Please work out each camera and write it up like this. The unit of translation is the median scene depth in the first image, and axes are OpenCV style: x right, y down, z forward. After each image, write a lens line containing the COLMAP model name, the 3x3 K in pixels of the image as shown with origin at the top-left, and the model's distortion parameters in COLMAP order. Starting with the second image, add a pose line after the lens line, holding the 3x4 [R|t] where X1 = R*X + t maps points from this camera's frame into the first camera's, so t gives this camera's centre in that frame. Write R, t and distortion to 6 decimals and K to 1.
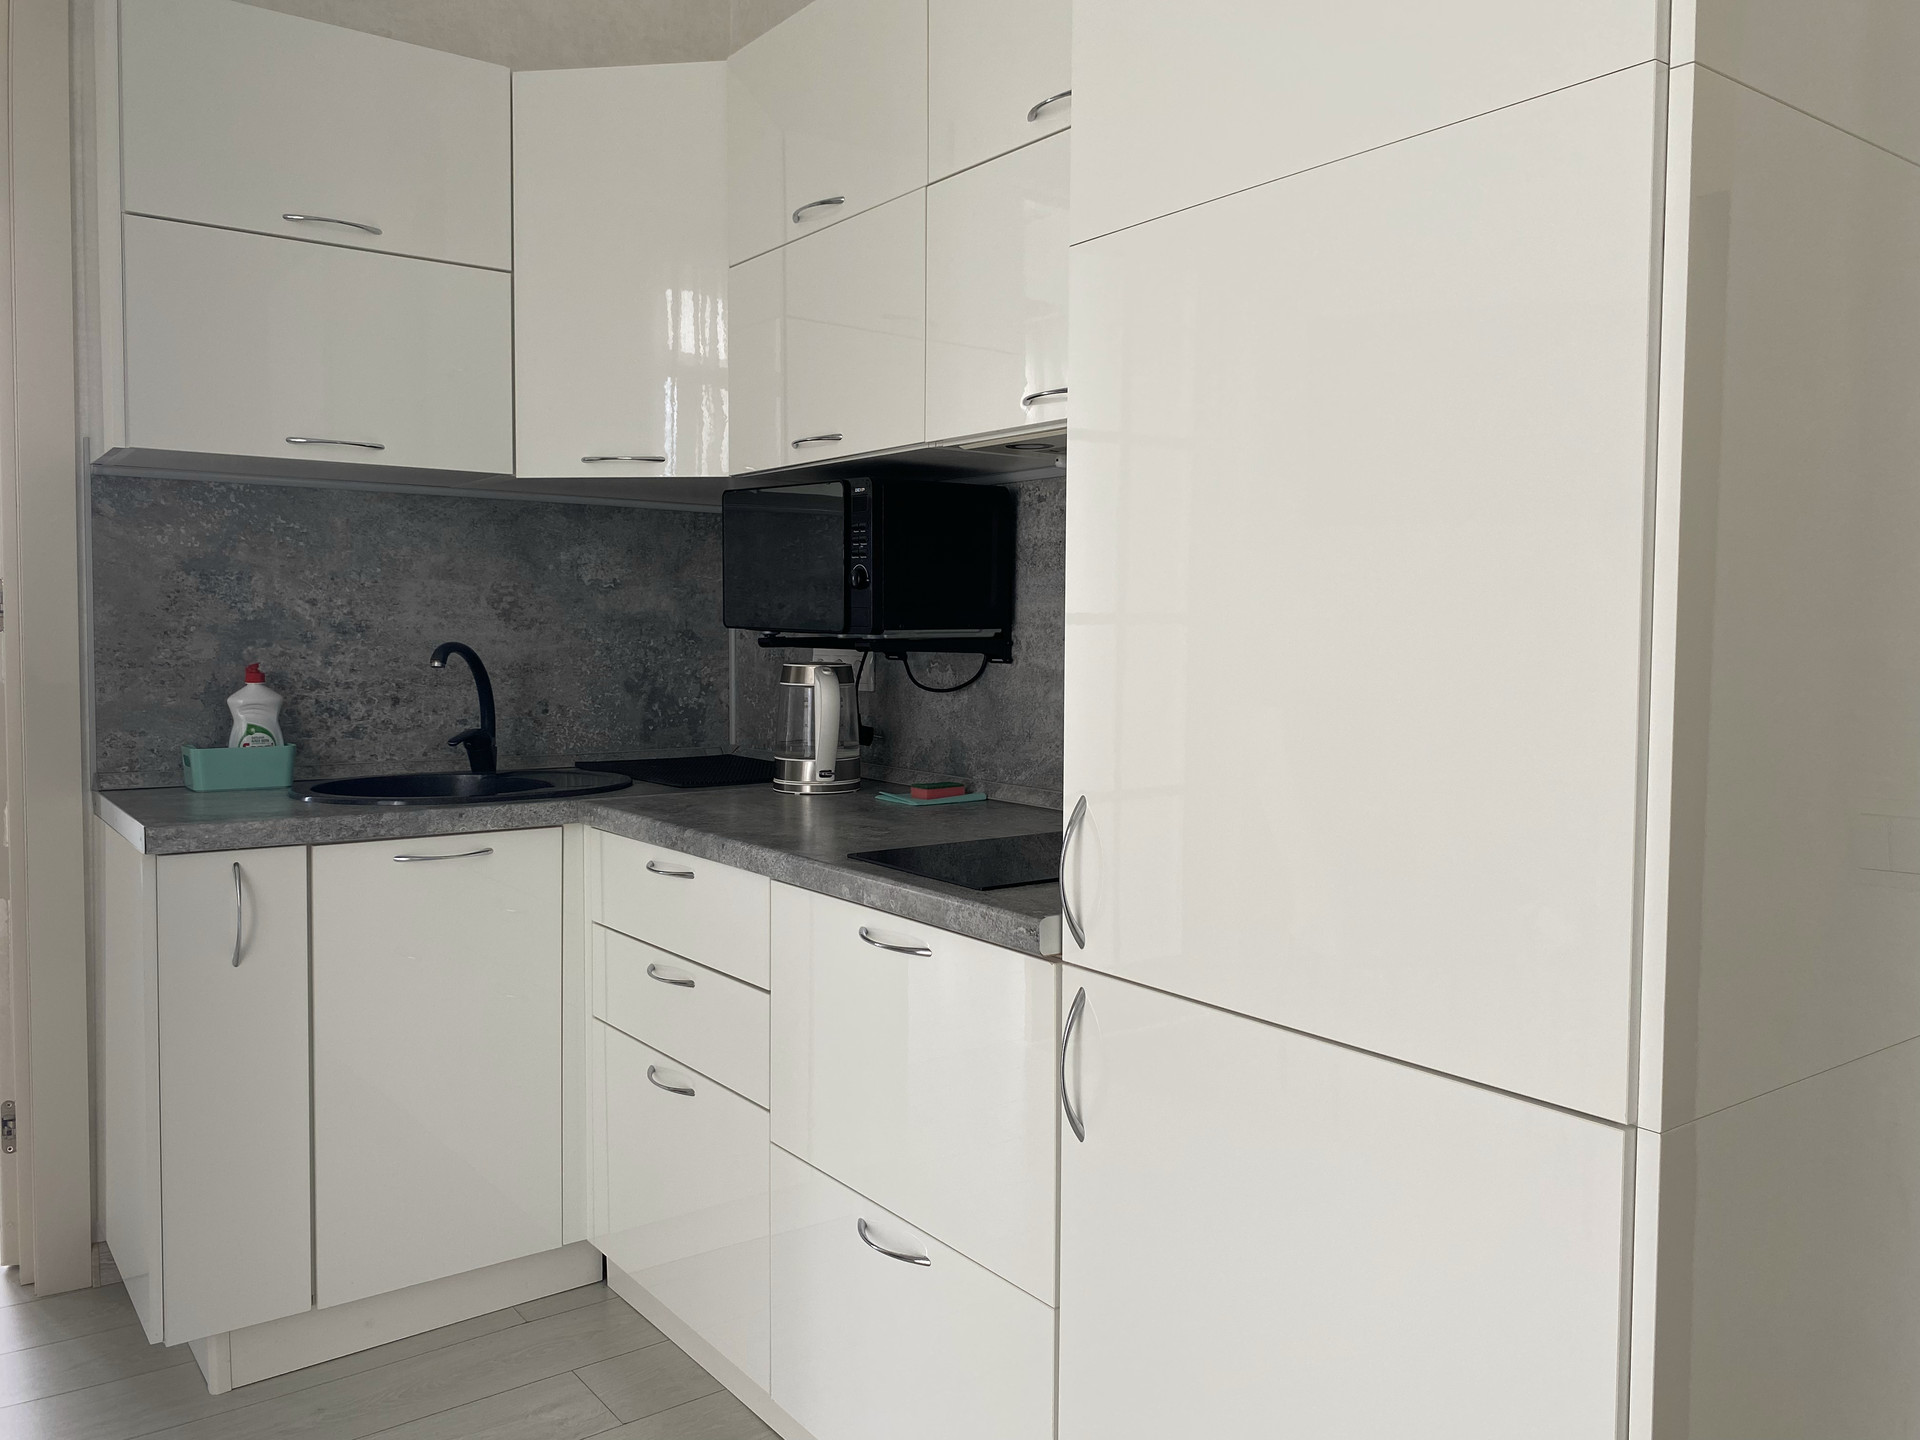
lens RADIAL K [[1435.5, 0, 960.0], [0, 1435.5, 720.0], [0, 0, 1]] dist [0.077445, -0.095389]
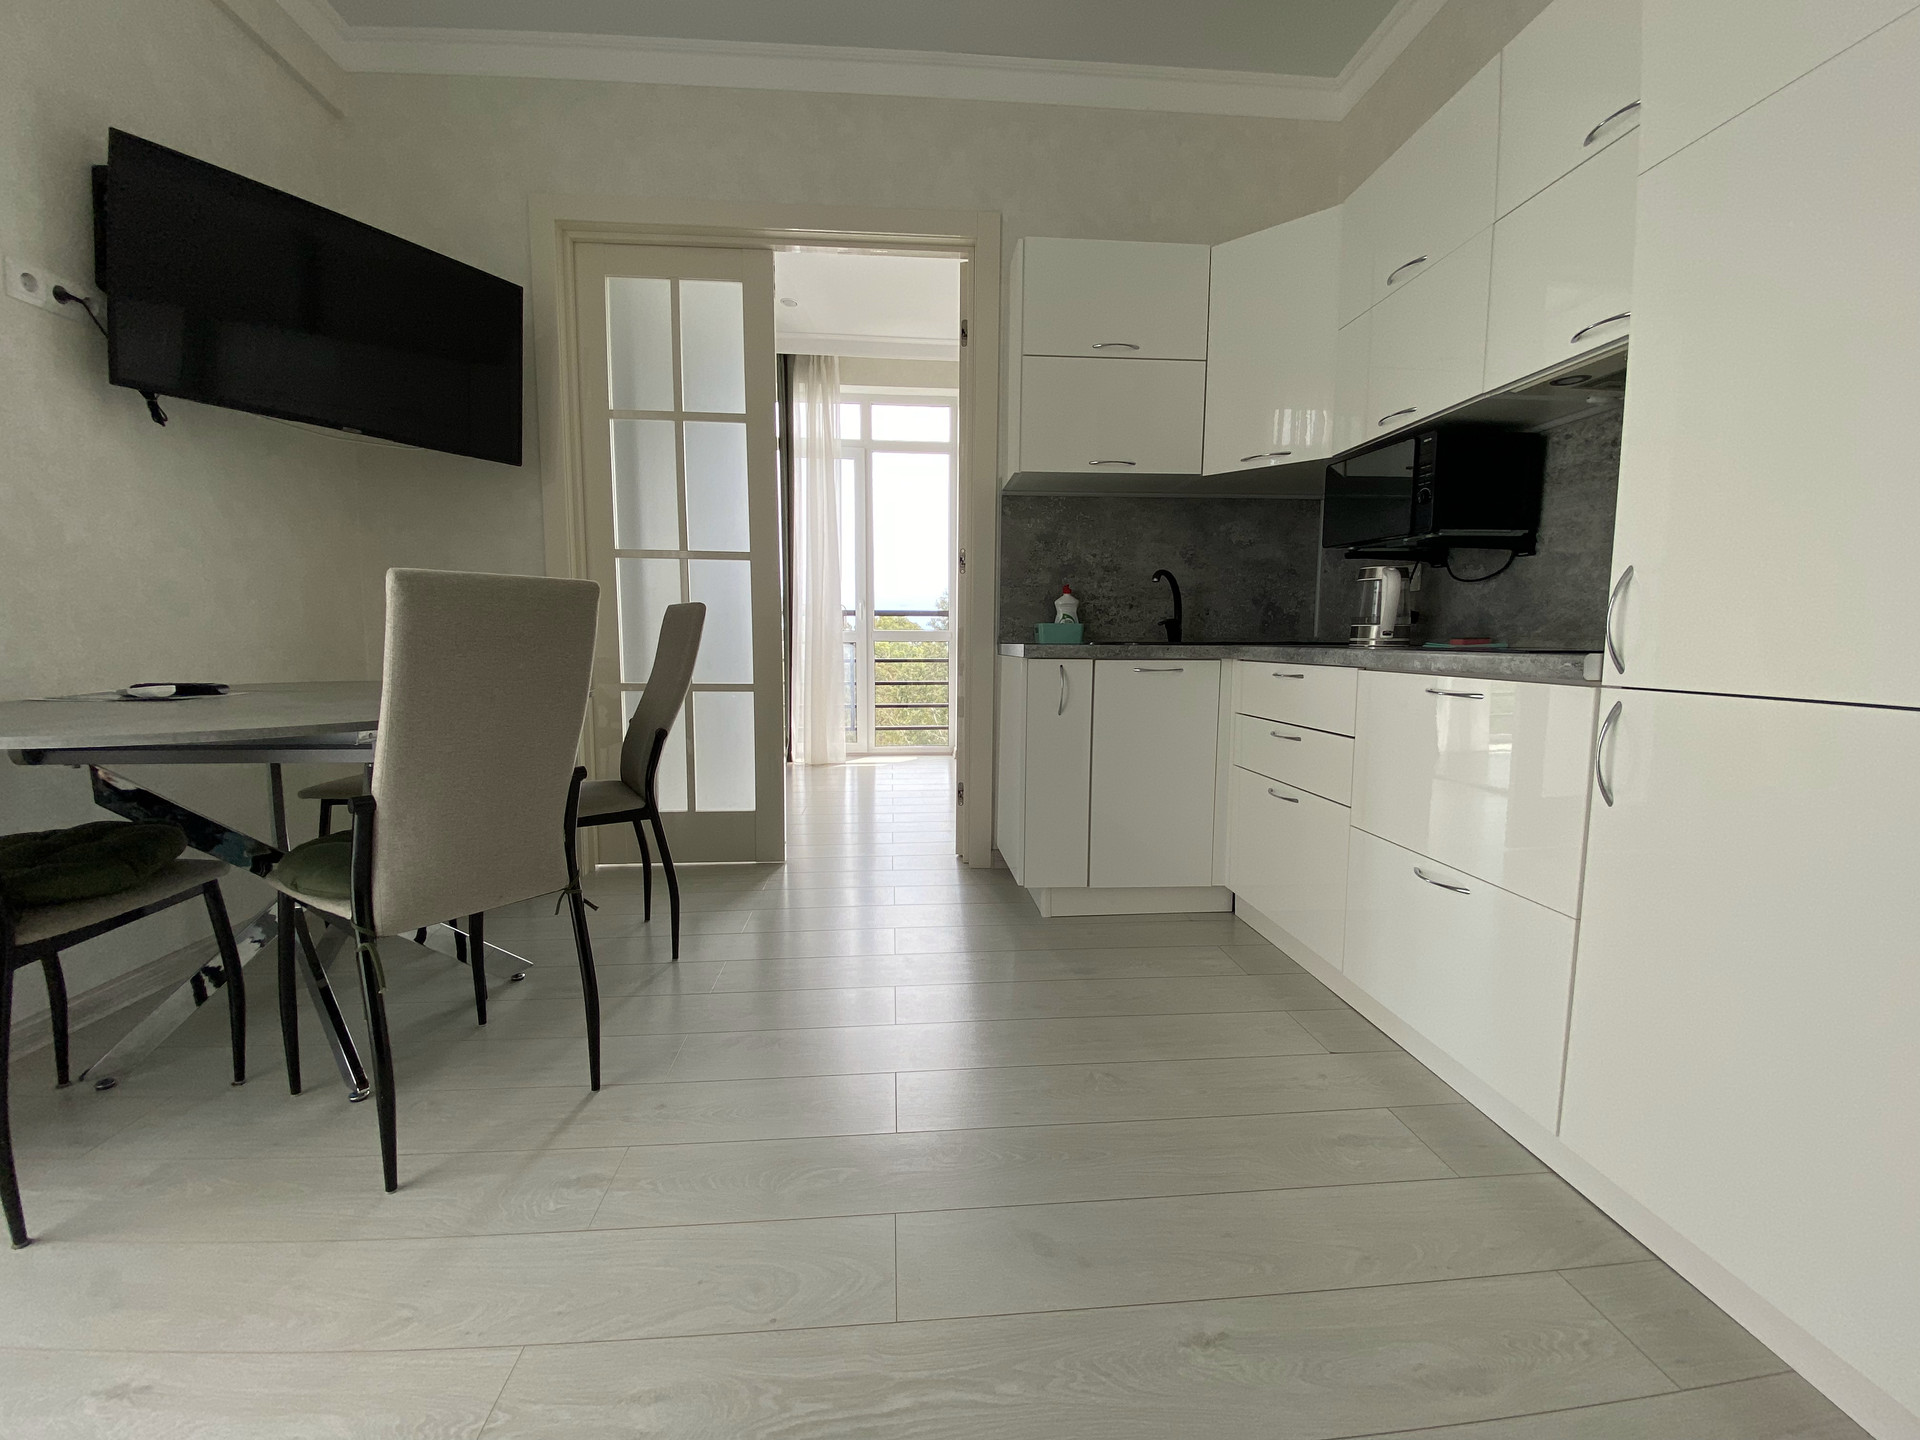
lens RADIAL K [[769.8, 0, 960.0], [0, 769.8, 720.0], [0, 0, 1]] dist [0.012275, -0.017164]
pose [[0.847880, 0.054103, -0.527420, -0.037206], [-0.031703, 0.998173, 0.051428, 0.105090], [0.529239, -0.026884, 0.848047, 0.004508]]
